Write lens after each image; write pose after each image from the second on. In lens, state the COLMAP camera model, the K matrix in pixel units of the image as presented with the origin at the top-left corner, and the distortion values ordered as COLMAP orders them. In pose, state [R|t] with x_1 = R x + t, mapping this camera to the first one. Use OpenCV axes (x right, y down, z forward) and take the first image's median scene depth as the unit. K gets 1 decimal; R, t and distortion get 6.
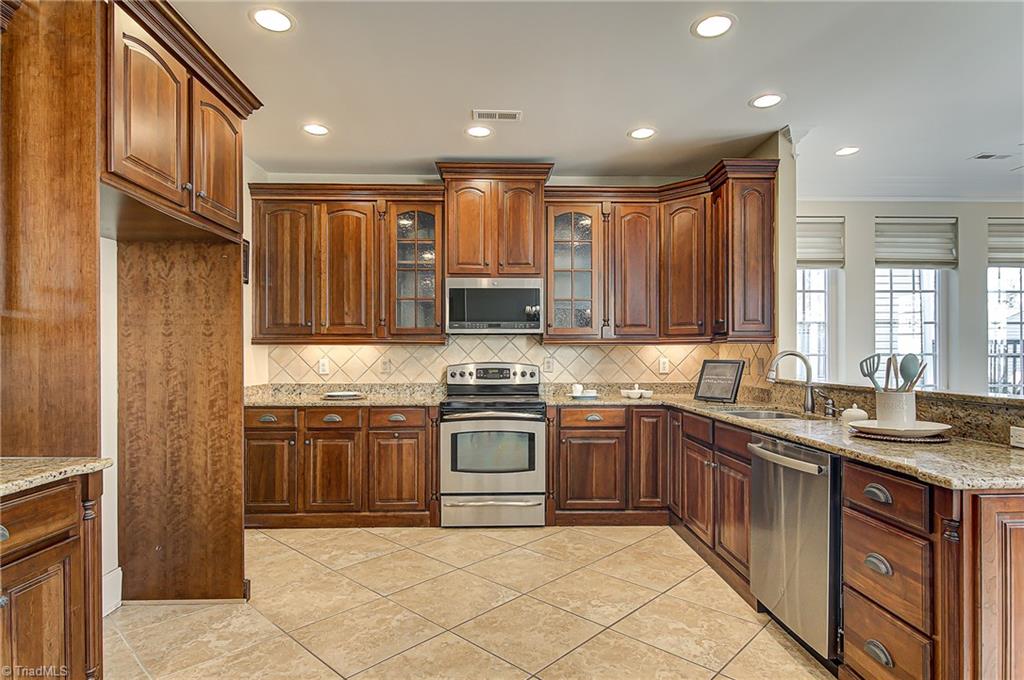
lens RADIAL K [[558.0, 0, 506.7], [0, 558.0, 354.5], [0, 0, 1]] dist [0.004814, -0.006802]
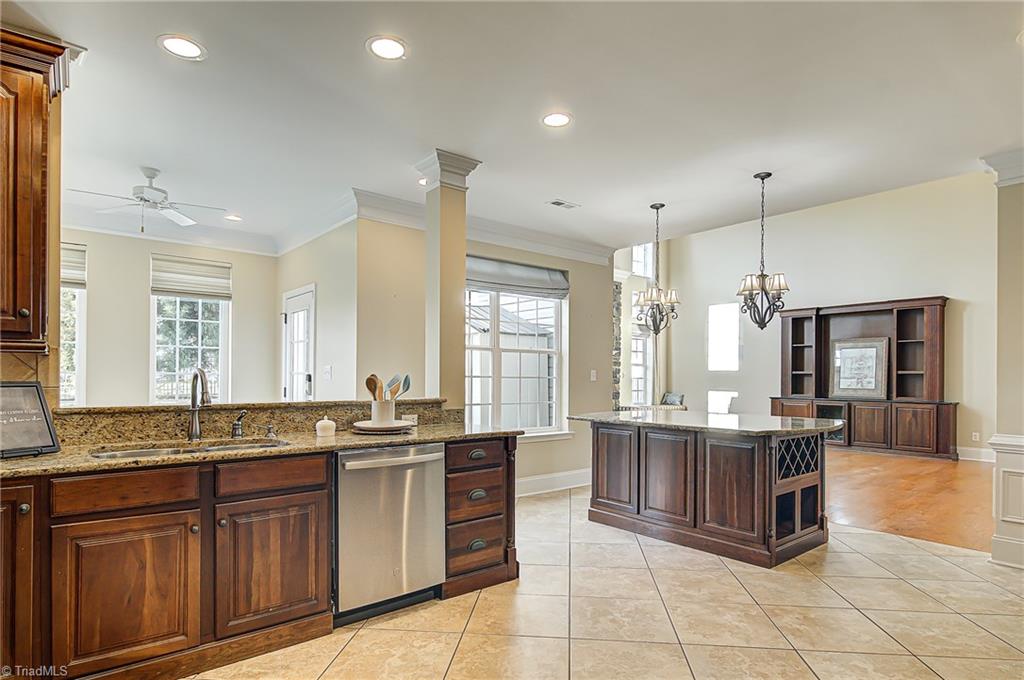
lens RADIAL K [[558.0, 0, 511.5], [0, 558.0, 368.5], [0, 0, 1]] dist [0.004814, -0.006802]
pose [[-0.619232, 0.005816, 0.785187, -0.346734], [-0.005765, 0.999912, -0.011953, -0.000170], [-0.785187, -0.011928, -0.619144, 0.901388]]
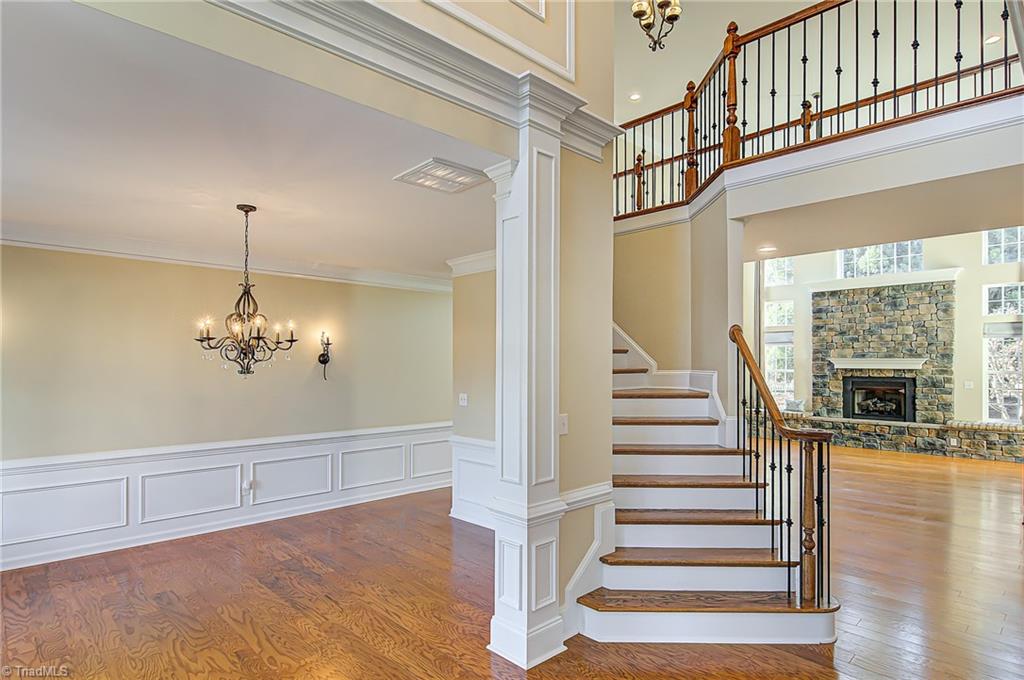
lens RADIAL K [[558.0, 0, 518.2], [0, 558.0, 362.9], [0, 0, 1]] dist [0.004814, -0.006802]
pose [[0.725937, 0.003483, 0.687752, -1.608861], [-0.000393, 0.999989, -0.004649, -0.091318], [-0.687761, 0.003104, 0.725931, -1.785577]]
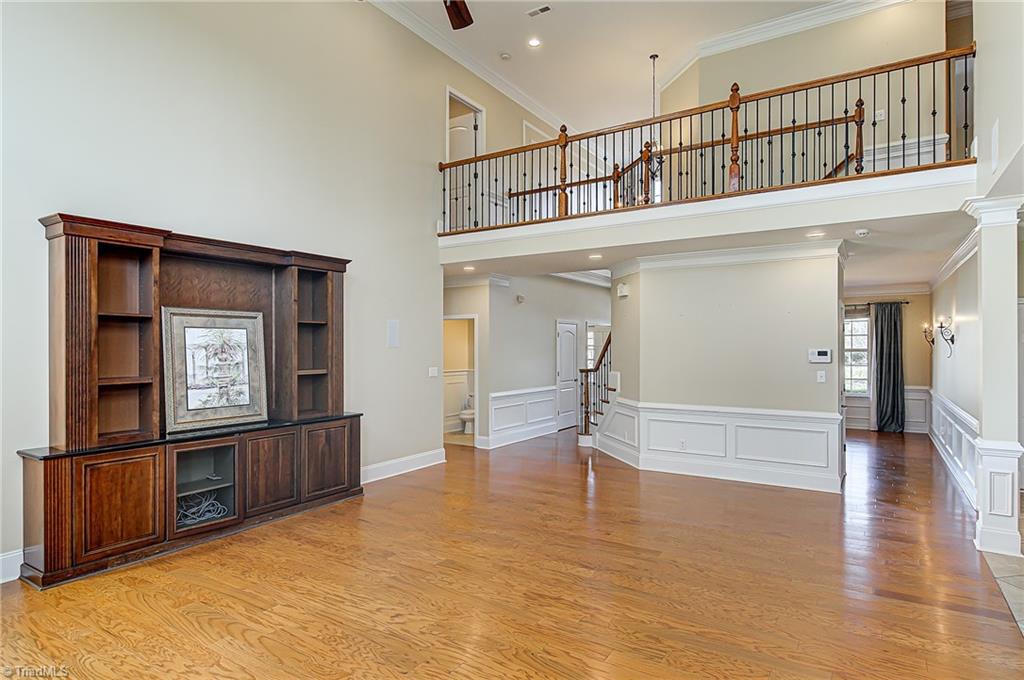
lens RADIAL K [[558.0, 0, 513.6], [0, 558.0, 345.3], [0, 0, 1]] dist [0.004814, -0.006802]
pose [[-0.552092, -0.000460, -0.833783, 1.261434], [-0.001569, 0.999999, 0.000486, -0.087191], [0.833782, 0.001576, -0.552092, -0.506967]]
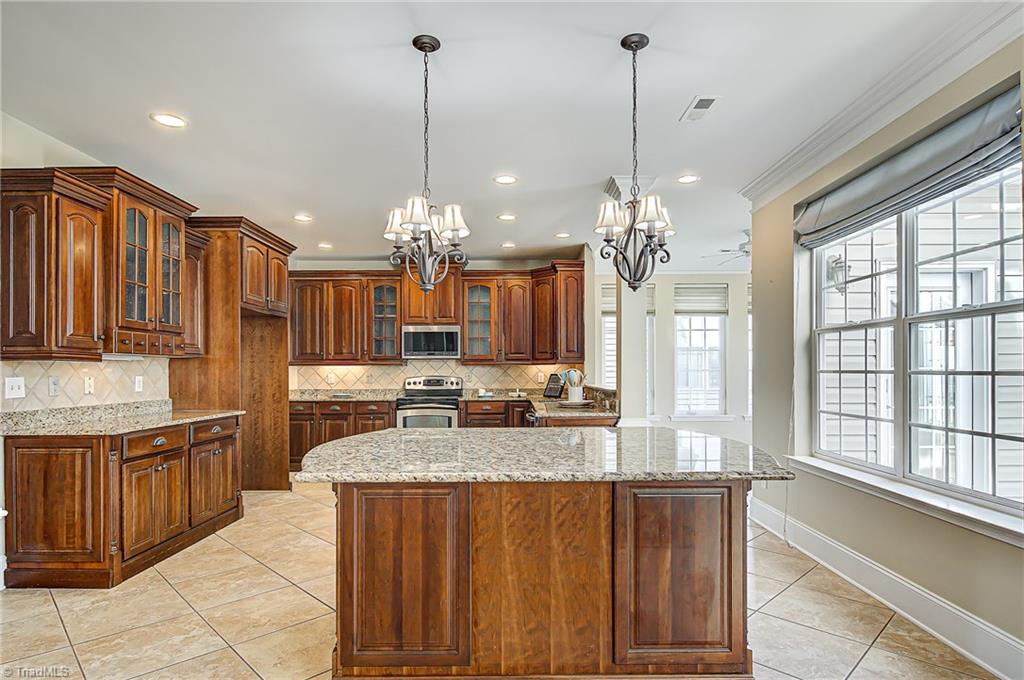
lens RADIAL K [[558.0, 0, 507.4], [0, 558.0, 369.2], [0, 0, 1]] dist [0.004814, -0.006802]
pose [[0.999566, -0.003272, -0.029286, 0.268428], [0.003174, 0.999989, -0.003397, 0.000689], [0.029297, 0.003302, 0.999565, -0.703815]]
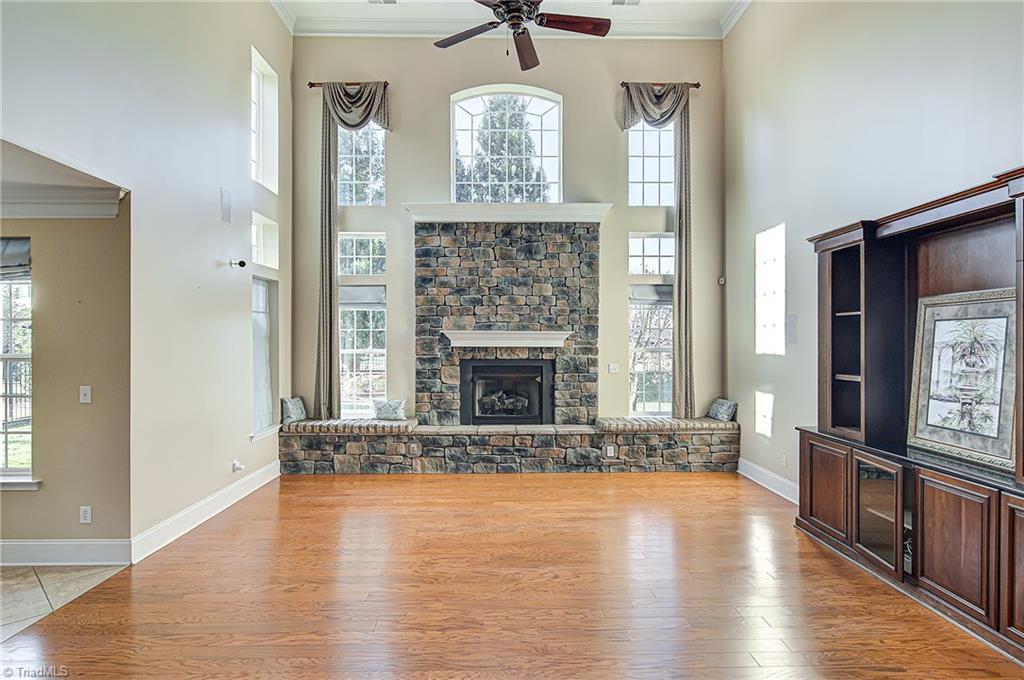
lens RADIAL K [[558.0, 0, 508.2], [0, 558.0, 343.0], [0, 0, 1]] dist [0.004814, -0.006802]
pose [[-0.001979, -0.000801, 0.999998, -0.253630], [0.004131, 0.999991, 0.000809, -0.089969], [-0.999990, 0.004133, -0.001976, -1.010836]]
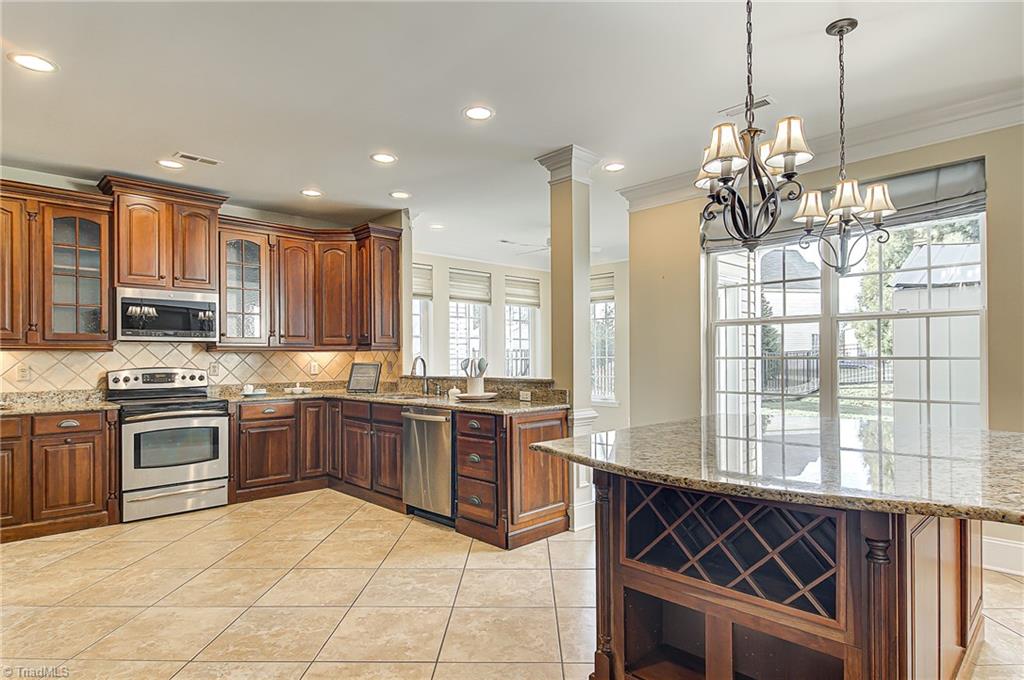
lens RADIAL K [[558.0, 0, 519.2], [0, 558.0, 358.2], [0, 0, 1]] dist [0.004814, -0.006802]
pose [[0.732411, -0.004423, 0.680849, -0.279955], [0.006300, 0.999980, -0.000281, 0.000797], [-0.680834, 0.004495, 0.732424, -0.286120]]
